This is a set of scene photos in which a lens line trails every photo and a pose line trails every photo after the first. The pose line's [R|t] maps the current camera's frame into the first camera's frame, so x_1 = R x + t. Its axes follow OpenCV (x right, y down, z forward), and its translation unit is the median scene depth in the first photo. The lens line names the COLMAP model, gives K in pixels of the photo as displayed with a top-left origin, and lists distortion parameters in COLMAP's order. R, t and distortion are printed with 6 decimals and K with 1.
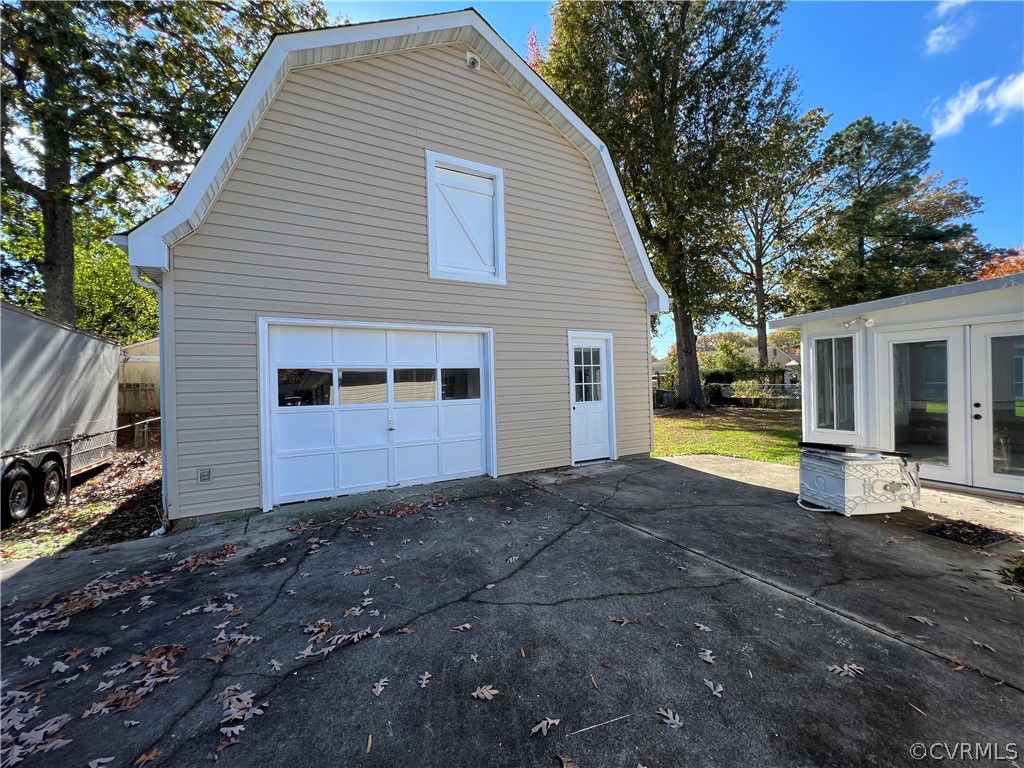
lens RADIAL K [[408.0, 0, 512.0], [0, 408.0, 384.0], [0, 0, 1]] dist [0.019686, 0.000017]
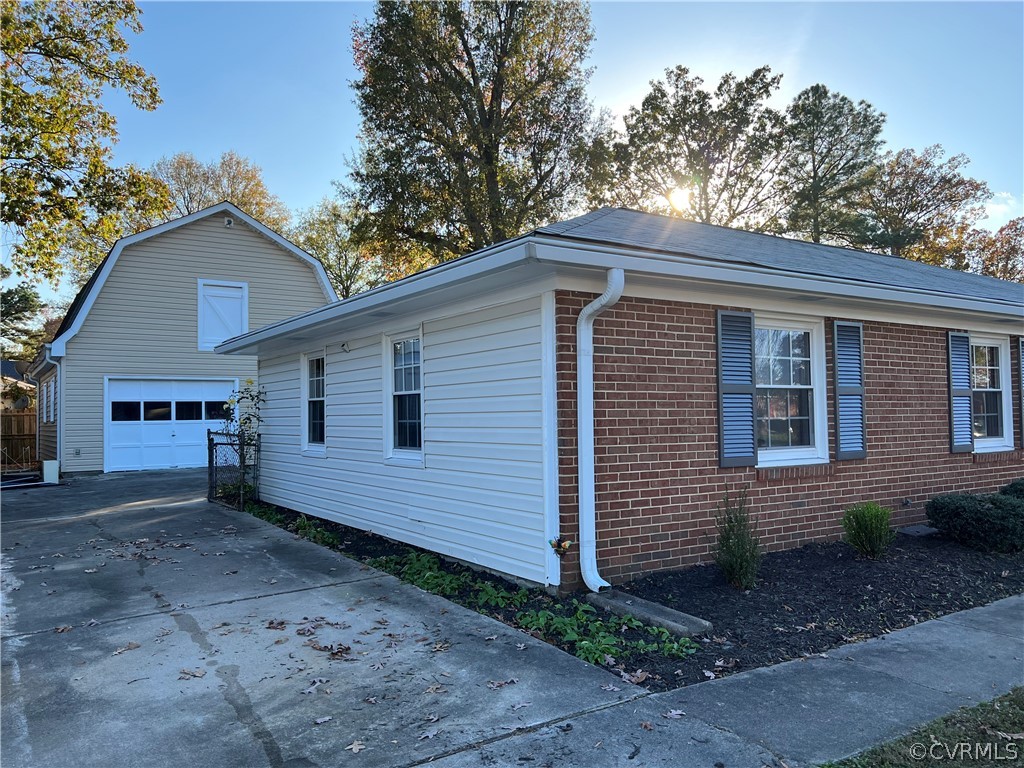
lens RADIAL K [[775.9, 0, 512.0], [0, 775.9, 384.0], [0, 0, 1]] dist [0.029338, -0.000211]
pose [[0.995732, 0.011498, 0.091569, 0.849112], [-0.006990, 0.998755, -0.049396, 0.042261], [-0.092023, 0.048545, 0.994573, -2.478901]]
